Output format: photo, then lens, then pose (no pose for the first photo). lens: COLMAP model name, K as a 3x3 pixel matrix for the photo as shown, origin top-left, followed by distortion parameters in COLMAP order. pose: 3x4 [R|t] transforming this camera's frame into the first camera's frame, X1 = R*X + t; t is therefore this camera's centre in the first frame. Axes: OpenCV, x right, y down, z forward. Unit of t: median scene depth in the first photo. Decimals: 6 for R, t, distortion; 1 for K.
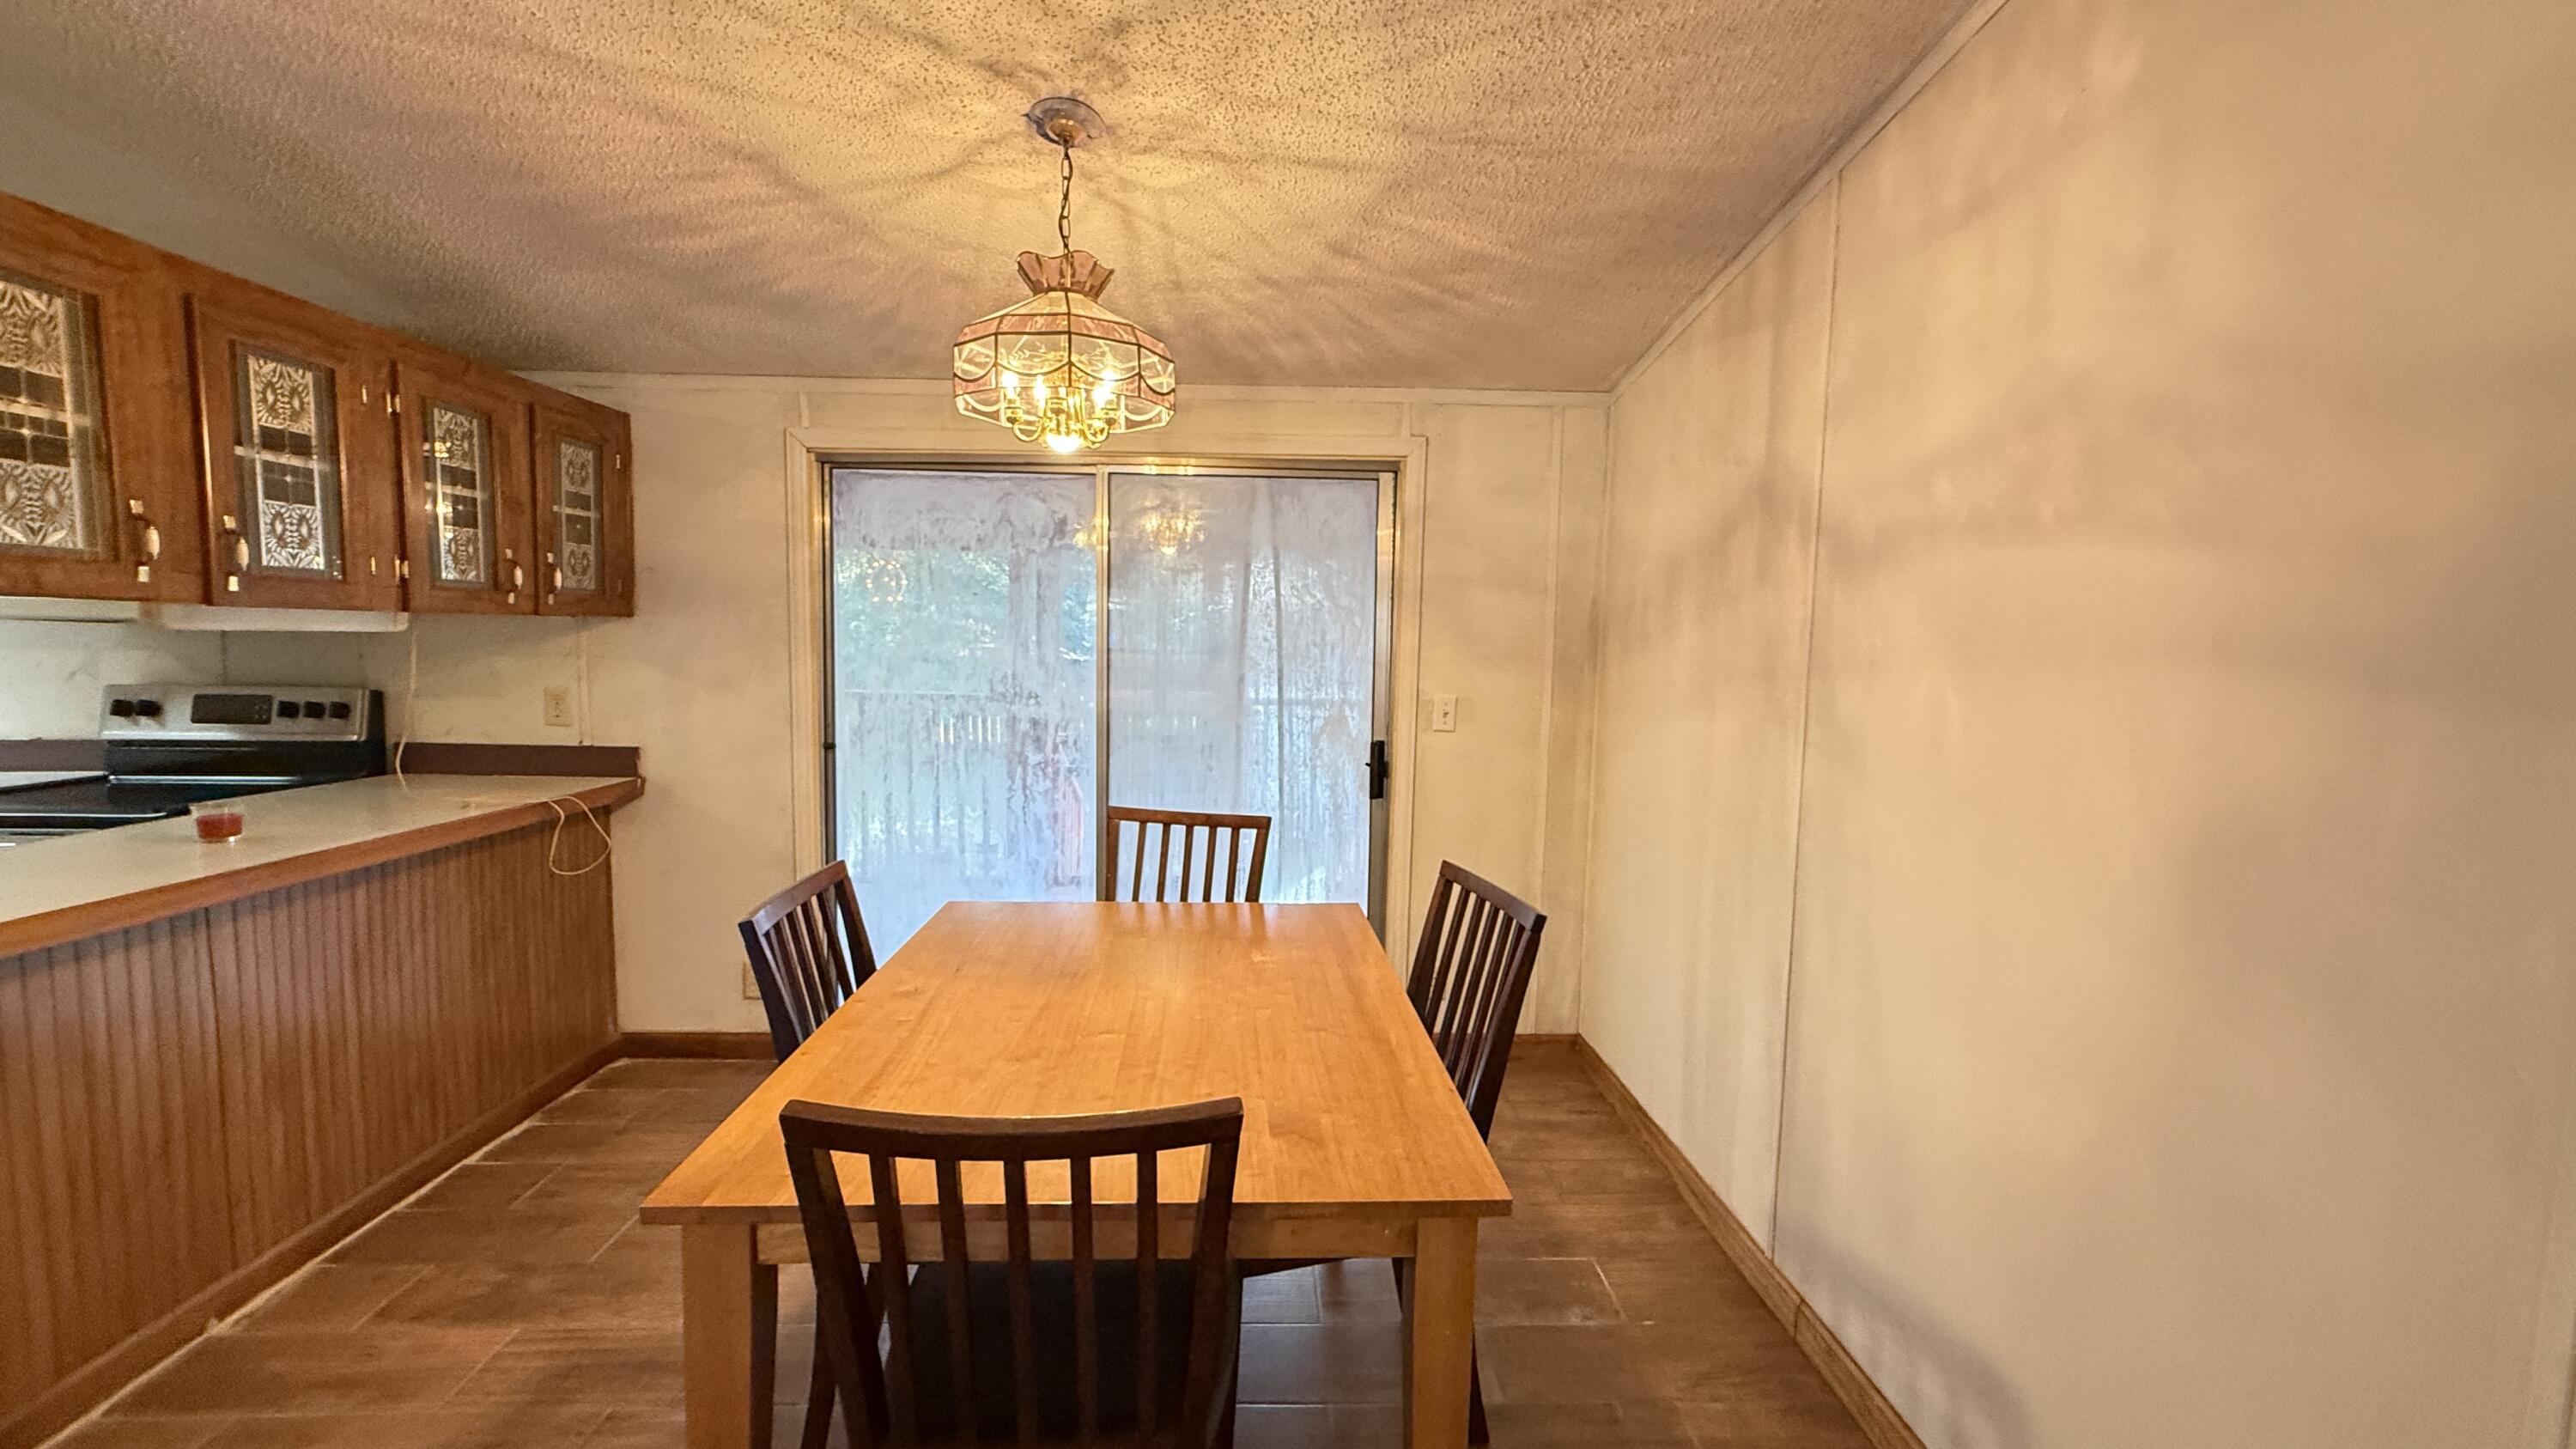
lens RADIAL K [[1009.4, 0, 1292.6], [0, 1009.4, 727.9], [0, 0, 1]] dist [0.000224, 0.000095]
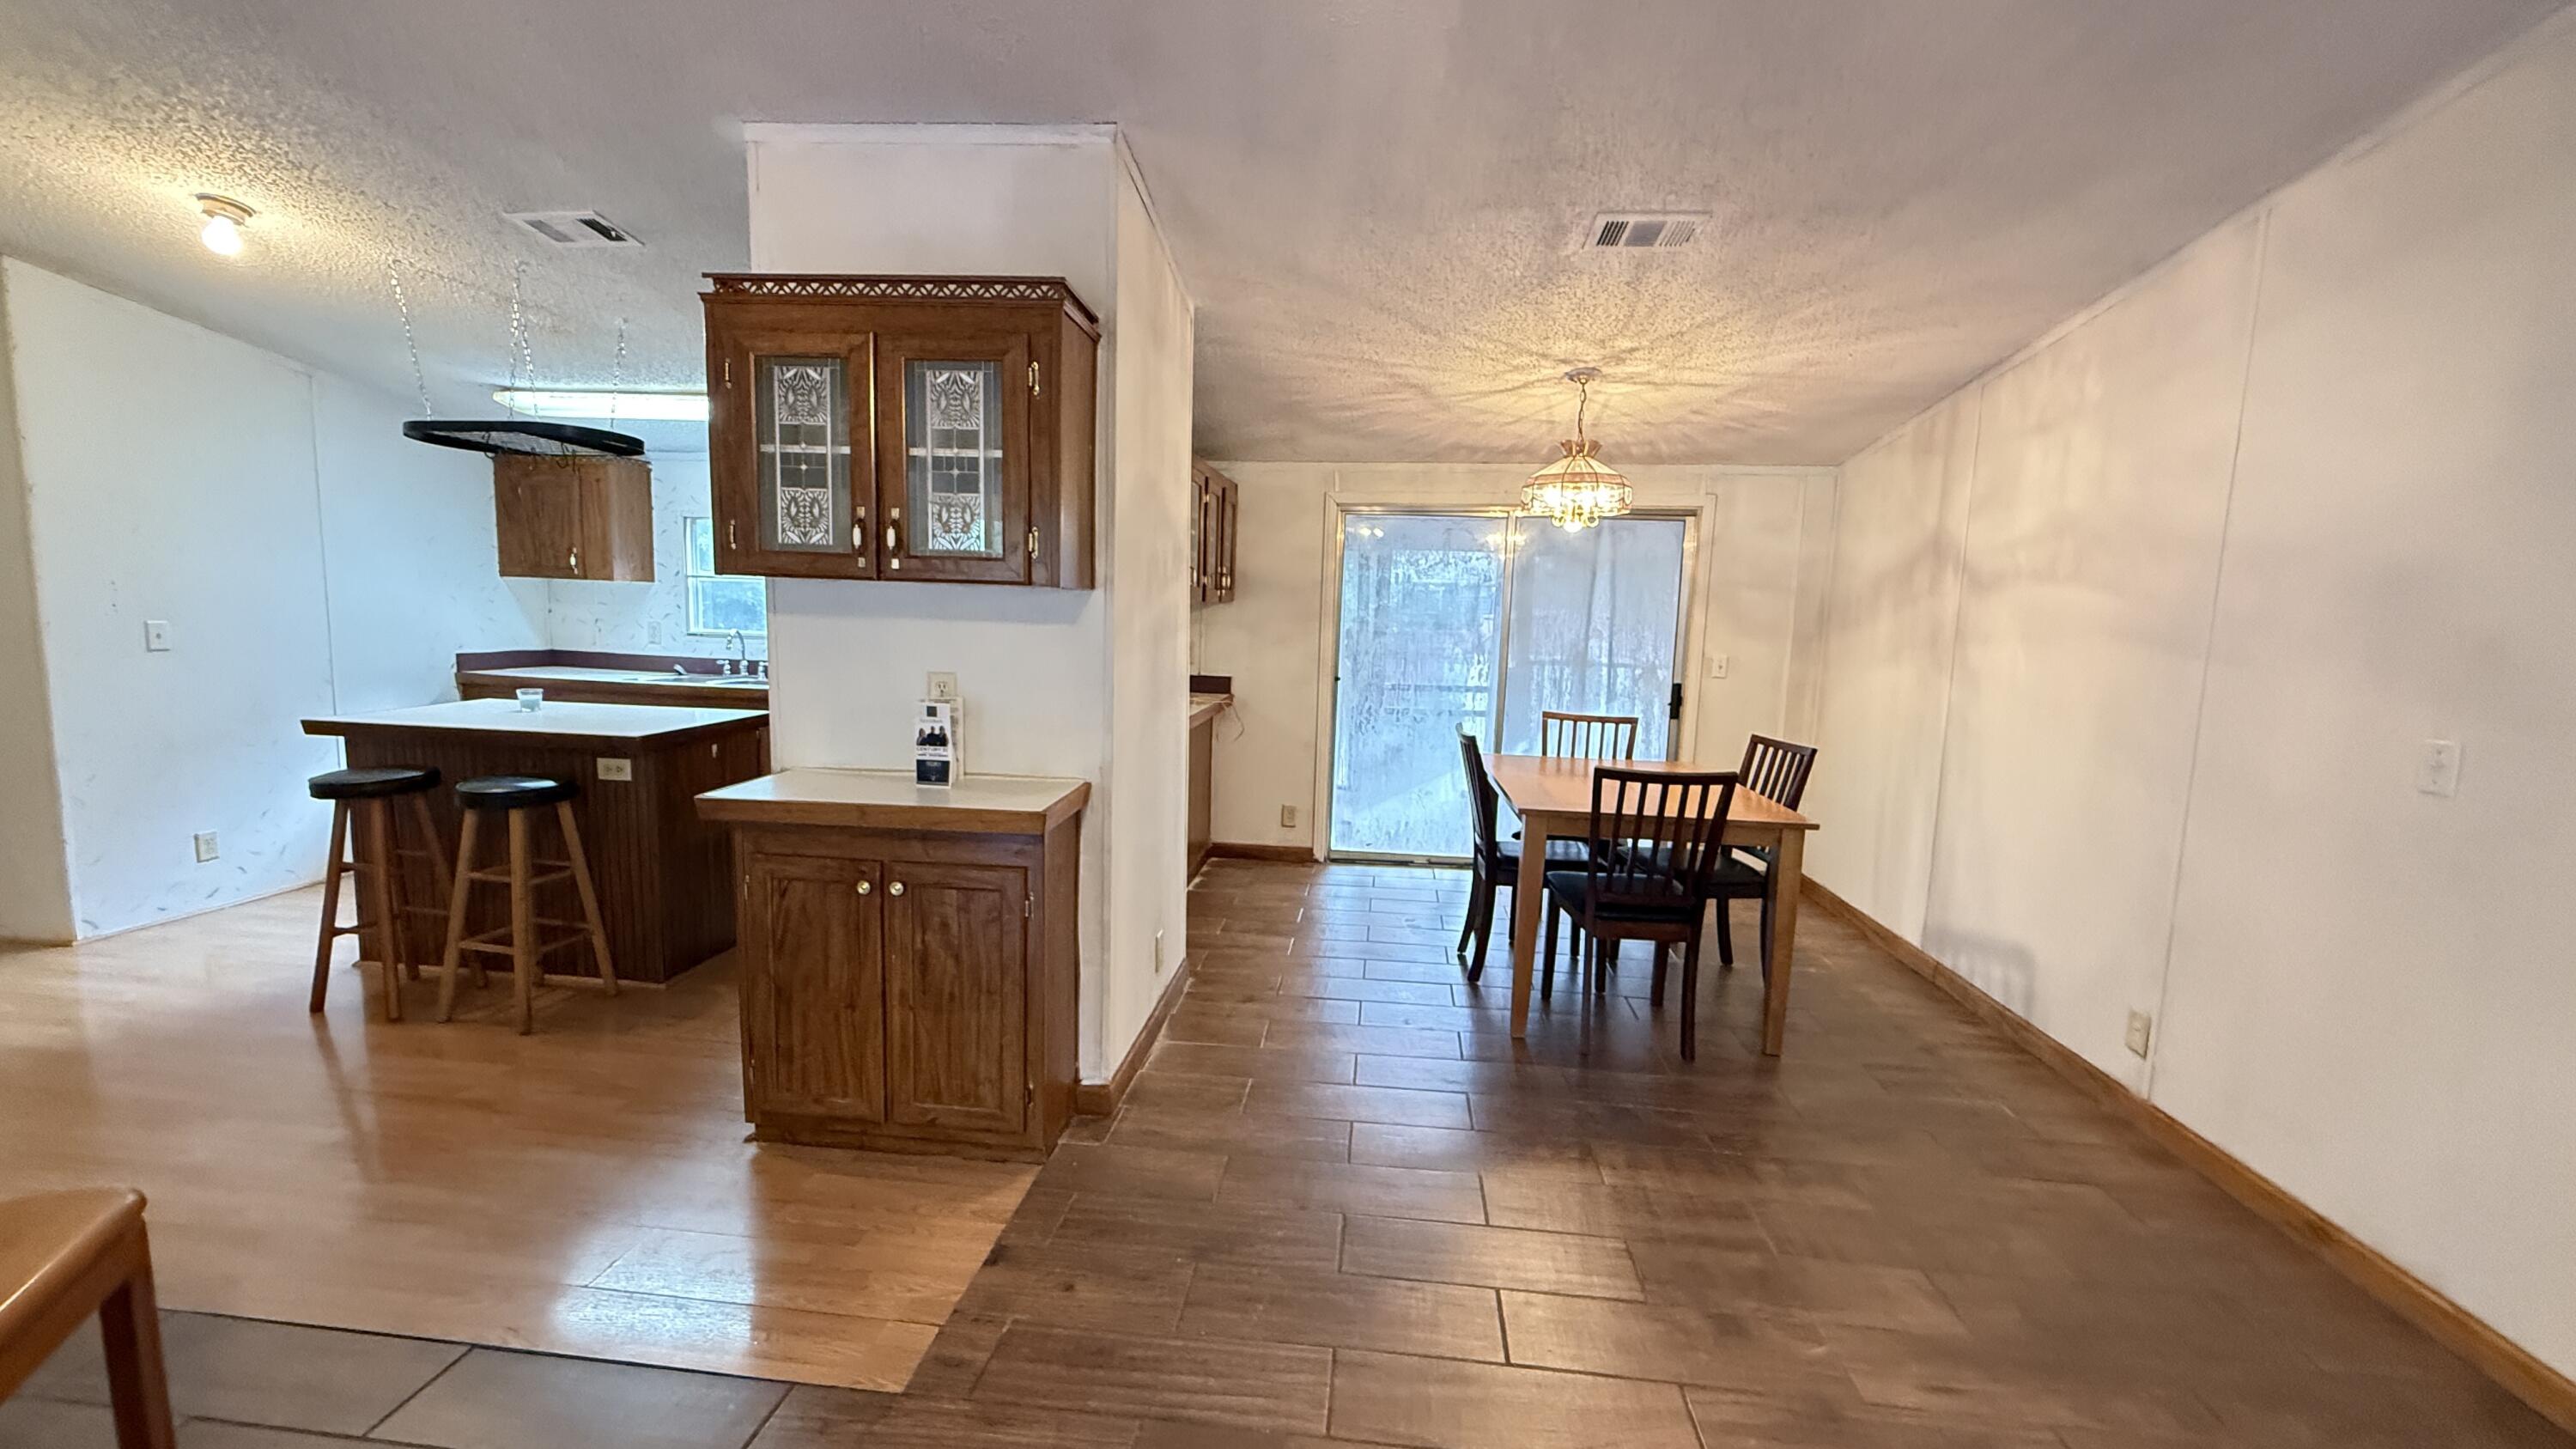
lens RADIAL K [[1009.4, 0, 1292.6], [0, 1009.4, 727.9], [0, 0, 1]] dist [0.000224, 0.000095]
pose [[0.989743, 0.028479, -0.139991, -0.390137], [-0.024674, 0.999279, 0.028841, 0.070615], [0.140711, -0.025091, 0.989733, -0.911441]]
